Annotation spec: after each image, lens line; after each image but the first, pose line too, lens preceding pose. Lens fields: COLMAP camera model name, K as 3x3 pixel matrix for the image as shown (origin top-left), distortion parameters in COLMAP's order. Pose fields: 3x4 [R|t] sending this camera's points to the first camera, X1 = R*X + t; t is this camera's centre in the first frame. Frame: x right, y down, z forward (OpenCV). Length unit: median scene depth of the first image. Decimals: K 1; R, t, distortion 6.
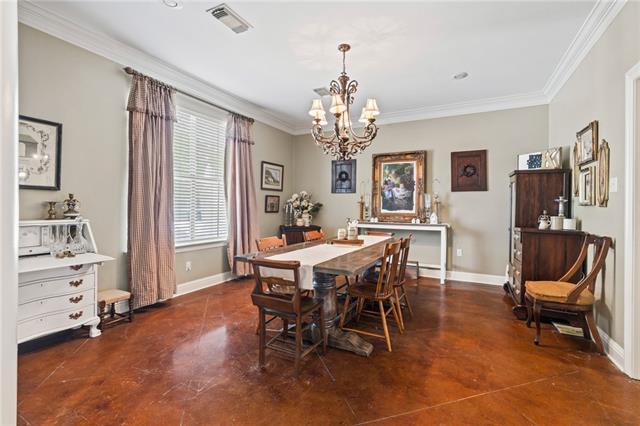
lens RADIAL K [[289.4, 0, 324.4], [0, 289.4, 208.8], [0, 0, 1]] dist [-0.003628, 0.000029]
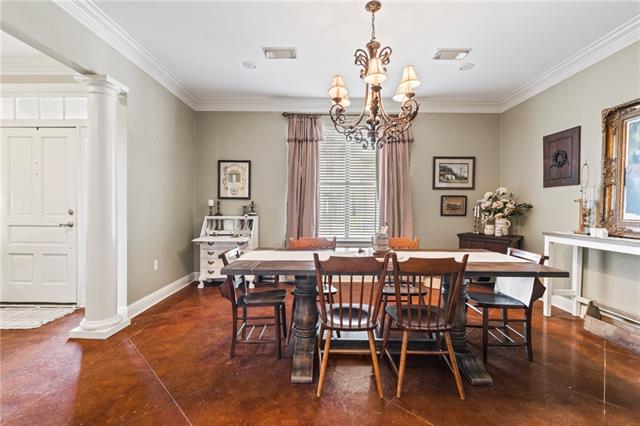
lens RADIAL K [[289.4, 0, 324.3], [0, 289.4, 214.1], [0, 0, 1]] dist [-0.003628, 0.000029]
pose [[0.461501, 0.011199, -0.887069, 0.388874], [-0.006875, 0.999935, 0.009047, 0.002501], [0.887113, 0.001924, 0.461548, 0.284313]]
